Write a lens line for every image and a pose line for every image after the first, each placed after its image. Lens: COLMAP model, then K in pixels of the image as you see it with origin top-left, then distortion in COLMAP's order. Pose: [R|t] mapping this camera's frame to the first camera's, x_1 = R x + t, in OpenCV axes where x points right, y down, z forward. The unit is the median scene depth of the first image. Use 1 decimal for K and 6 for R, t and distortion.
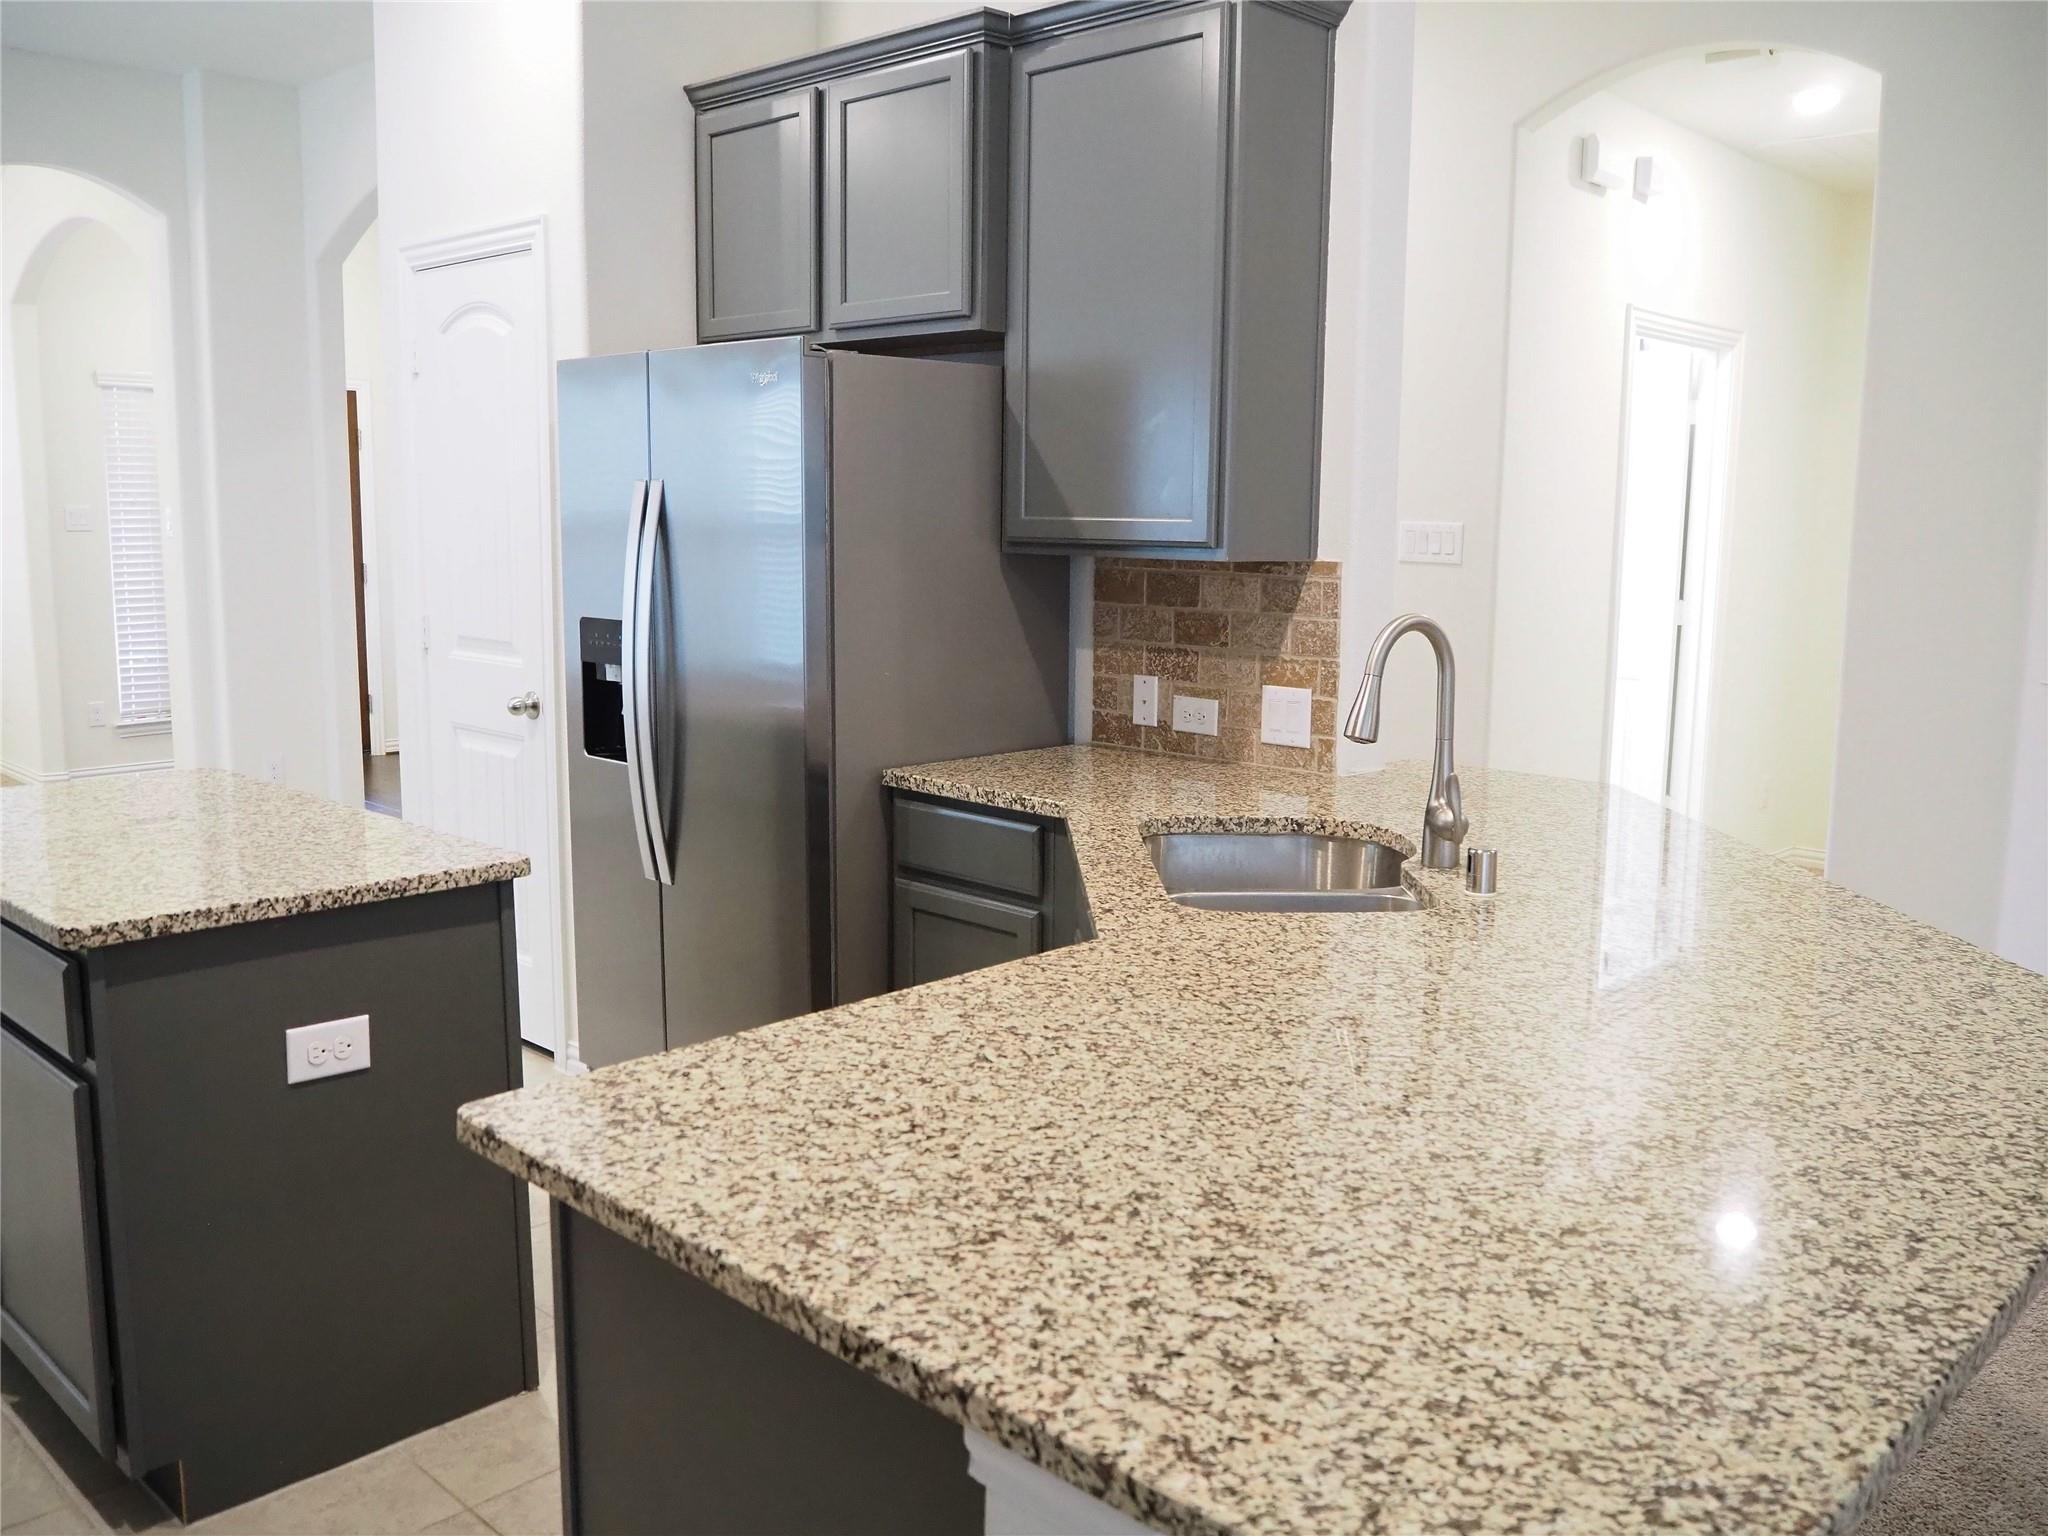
lens RADIAL K [[1715.1, 0, 1032.1], [0, 1715.1, 774.5], [0, 0, 1]] dist [-0.059522, 0.024838]
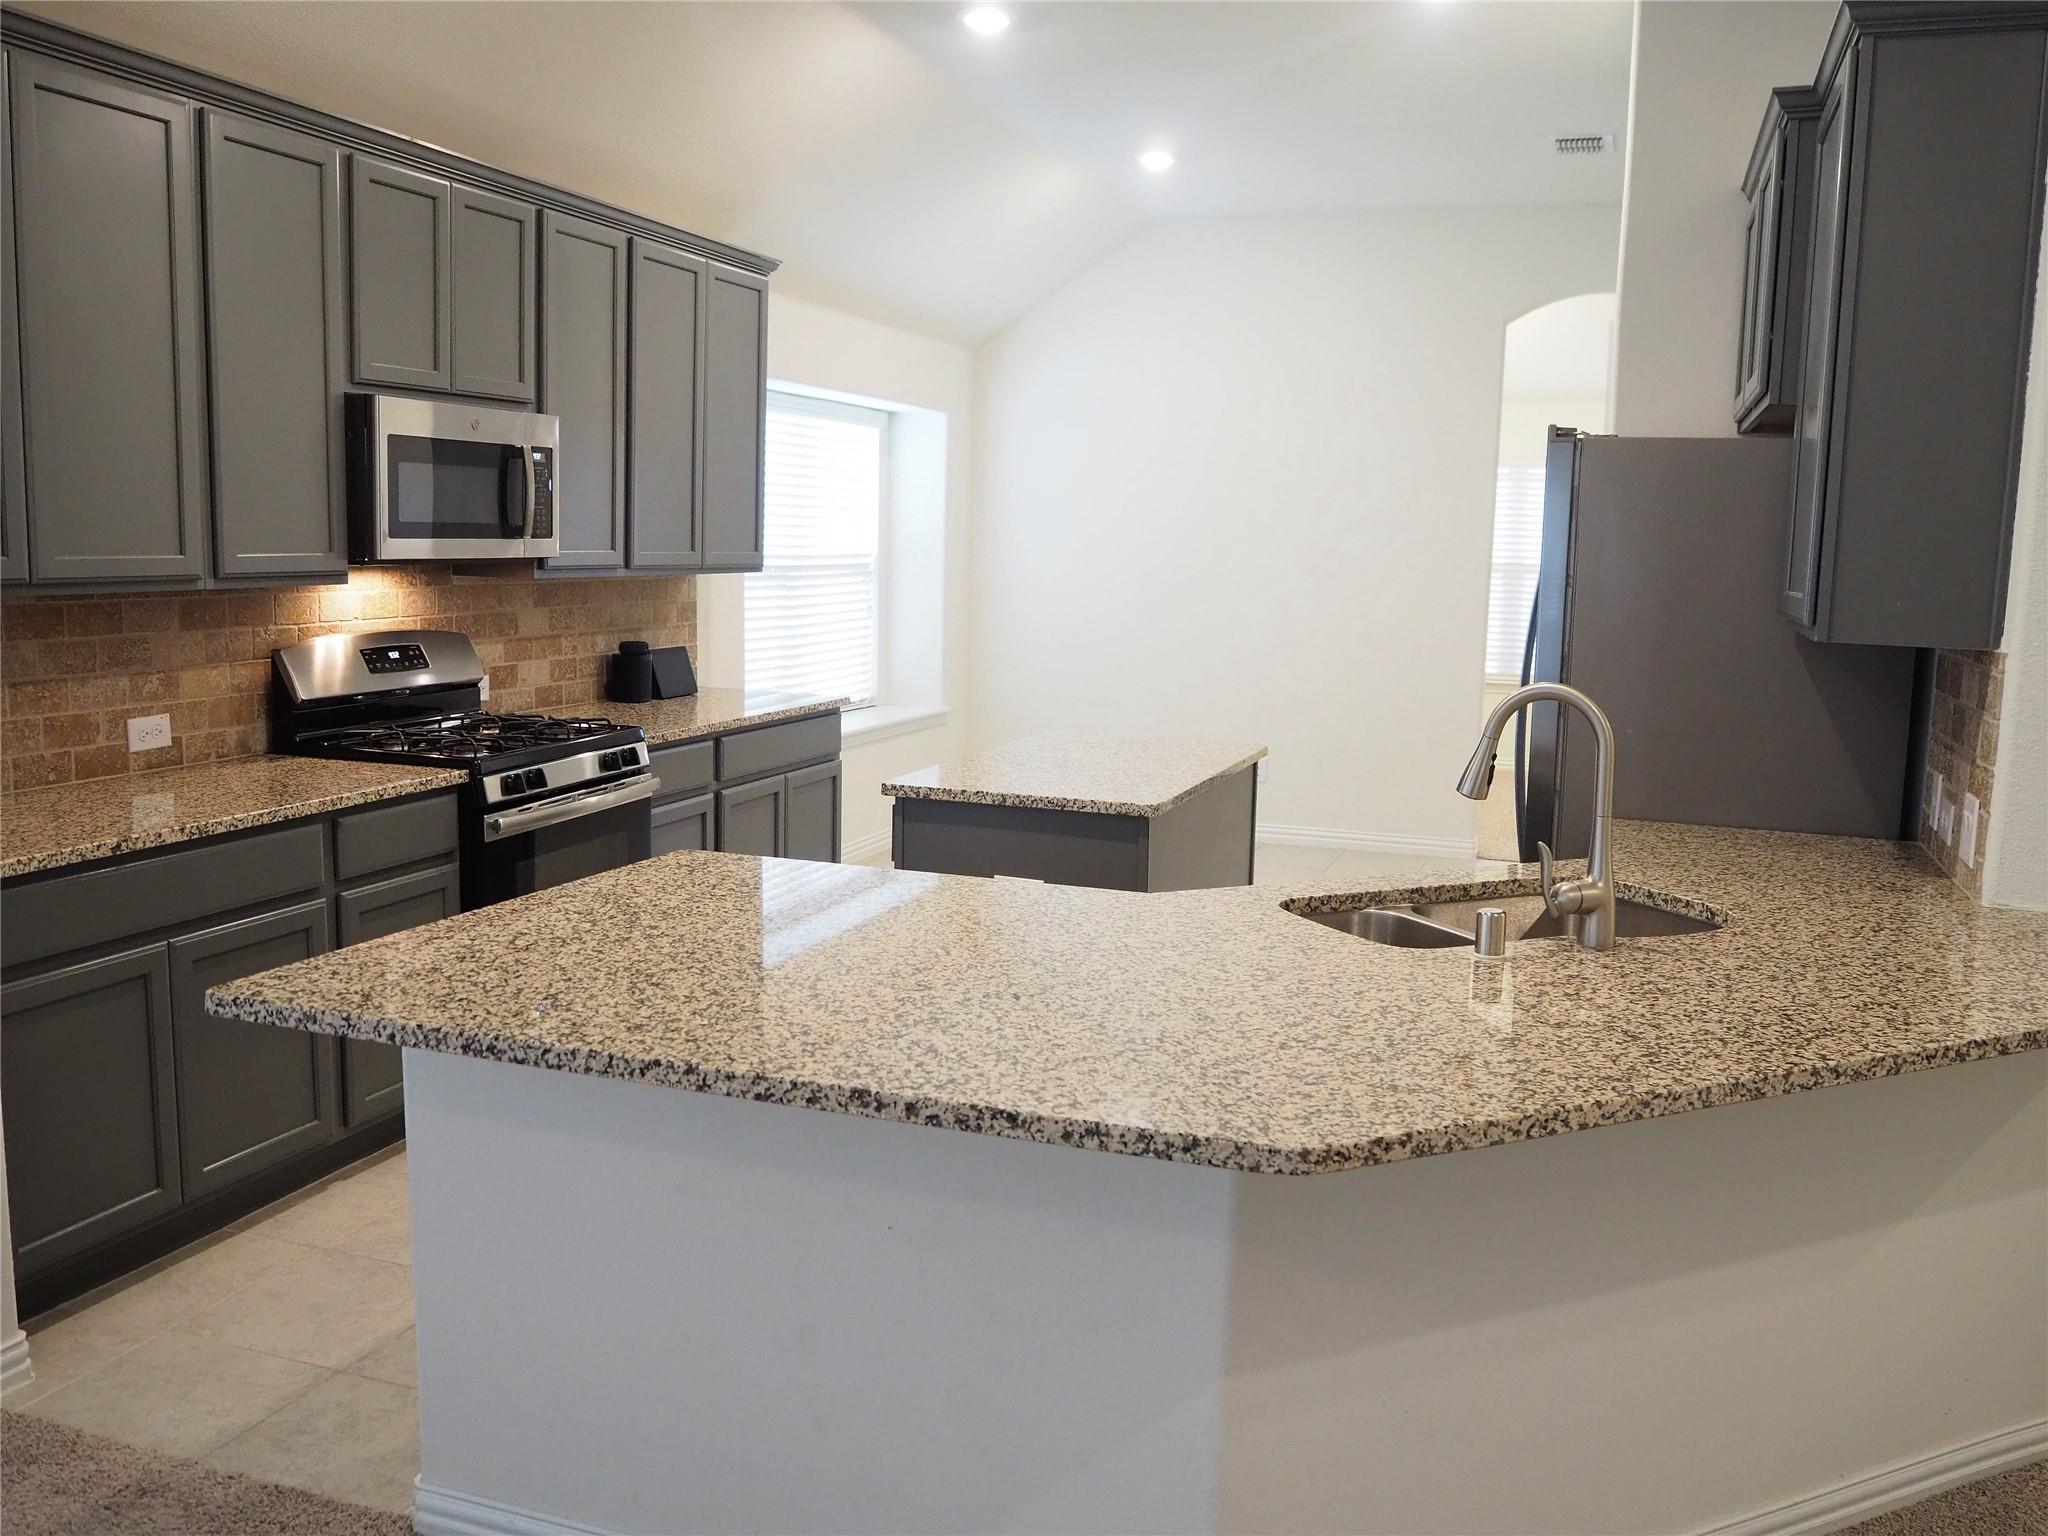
lens RADIAL K [[1715.1, 0, 1022.0], [0, 1715.1, 773.5], [0, 0, 1]] dist [-0.059522, 0.024838]
pose [[0.409538, 0.126930, -0.903420, 1.841115], [-0.161596, 0.984708, 0.065097, -0.102165], [0.897867, 0.119329, 0.423786, 0.533341]]
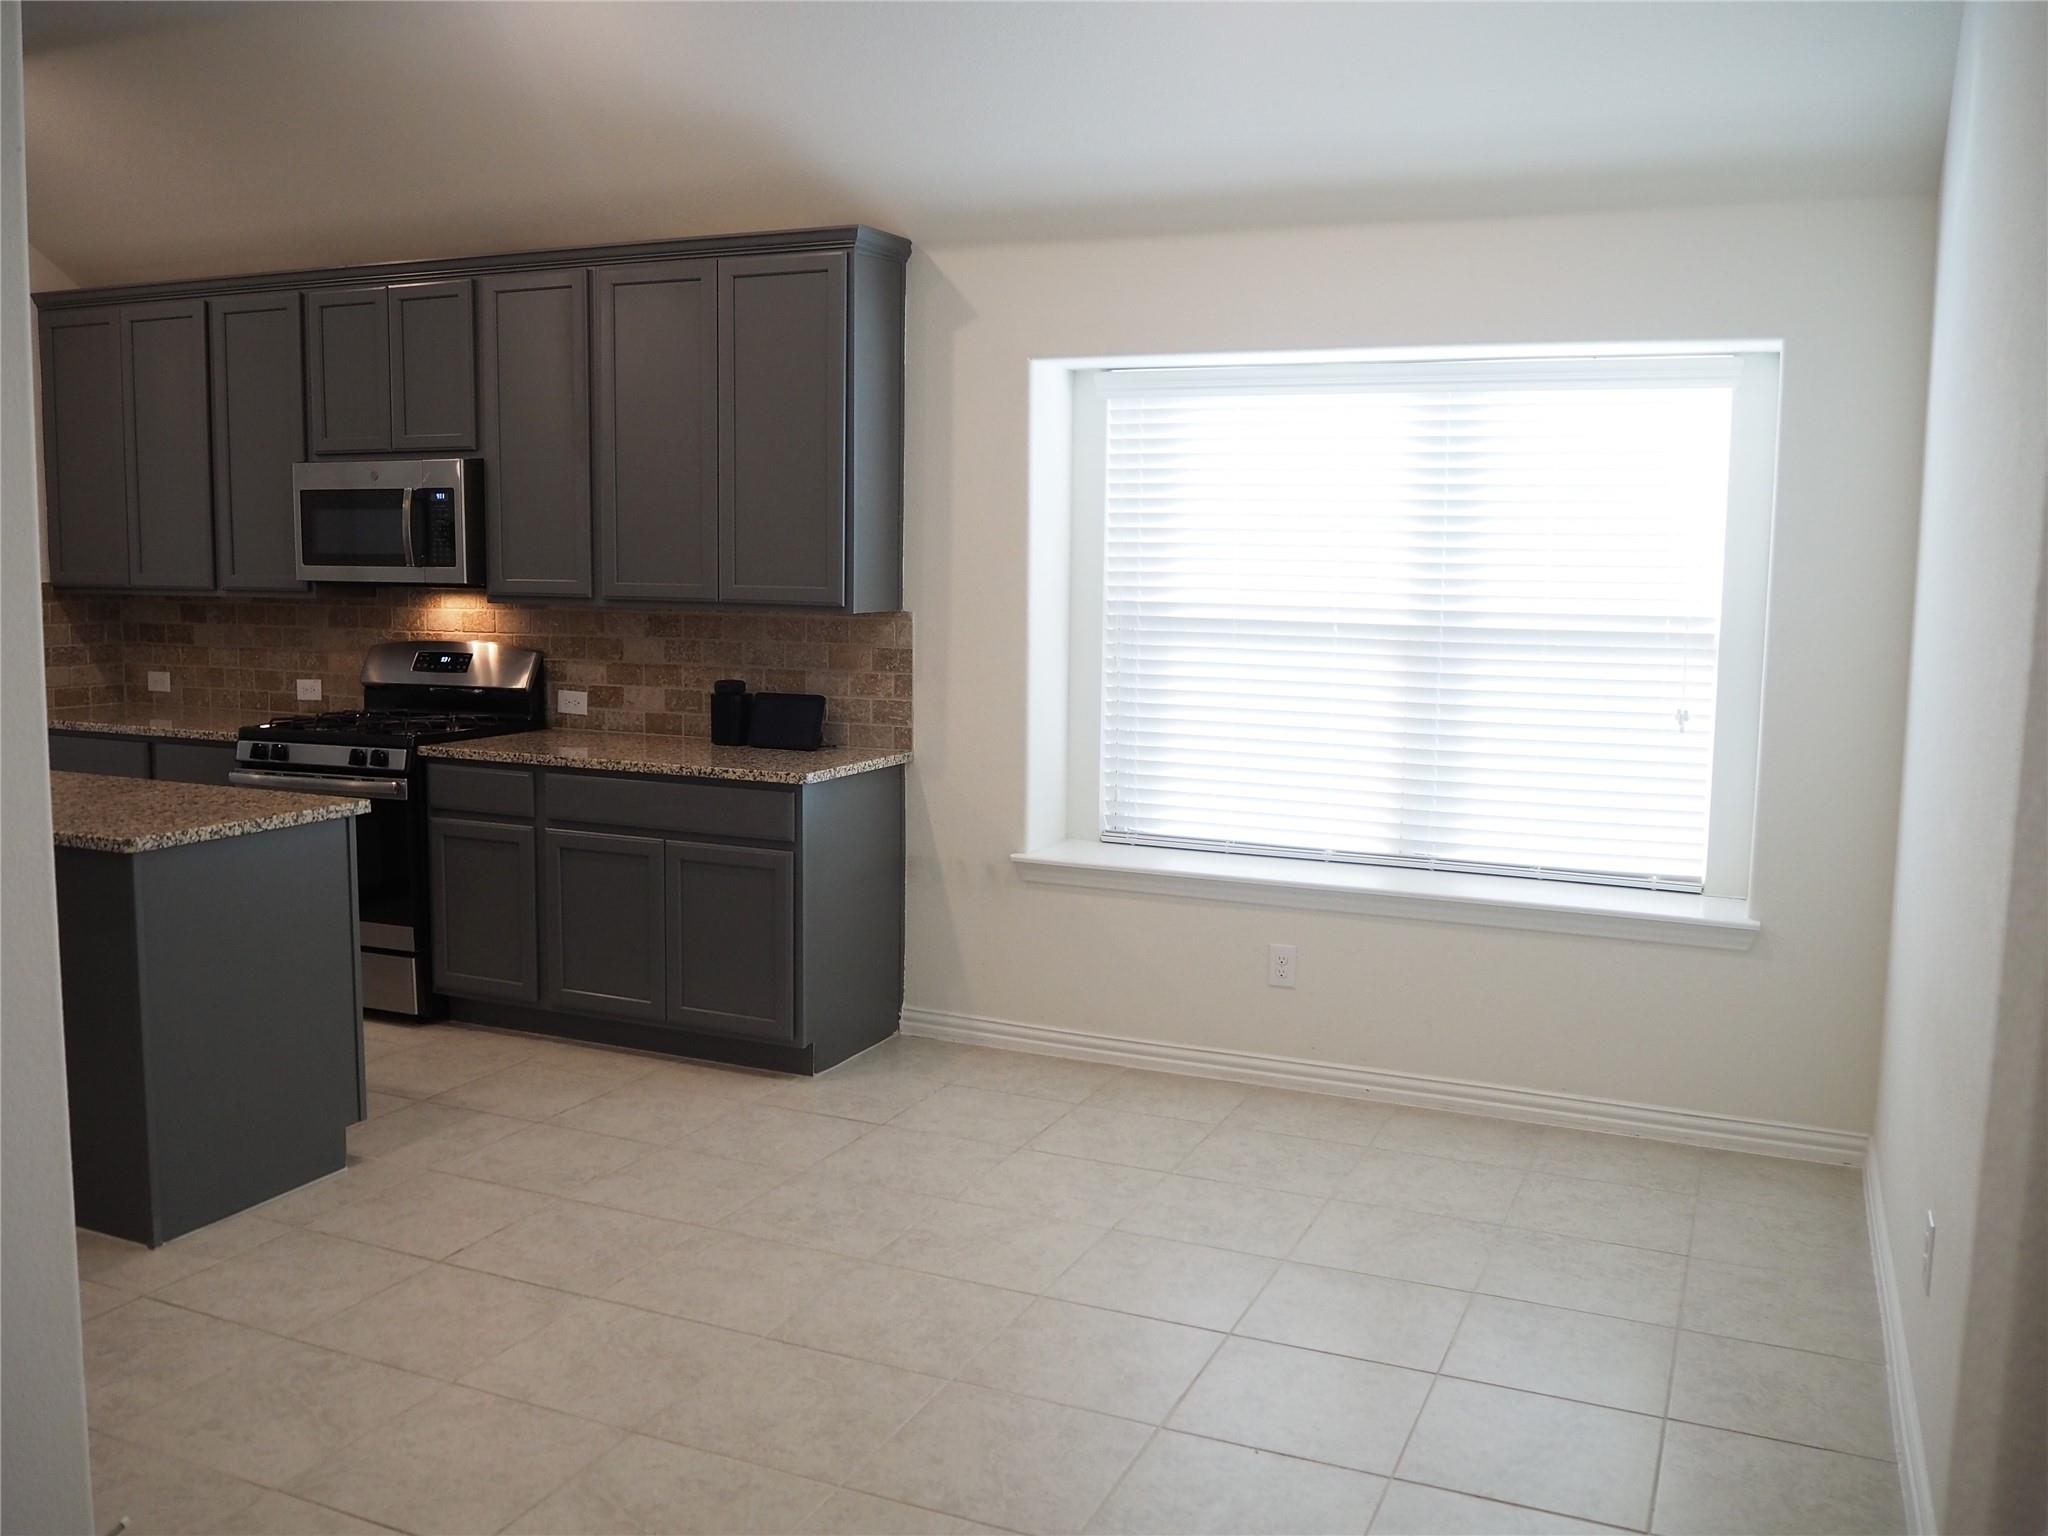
lens RADIAL K [[1715.1, 0, 1033.4], [0, 1715.1, 765.1], [0, 0, 1]] dist [-0.059522, 0.024838]
pose [[-0.940297, 0.014730, -0.340035, -1.617450], [-0.077222, 0.963775, 0.255292, -0.851998], [0.331478, 0.266308, -0.905098, 5.177553]]
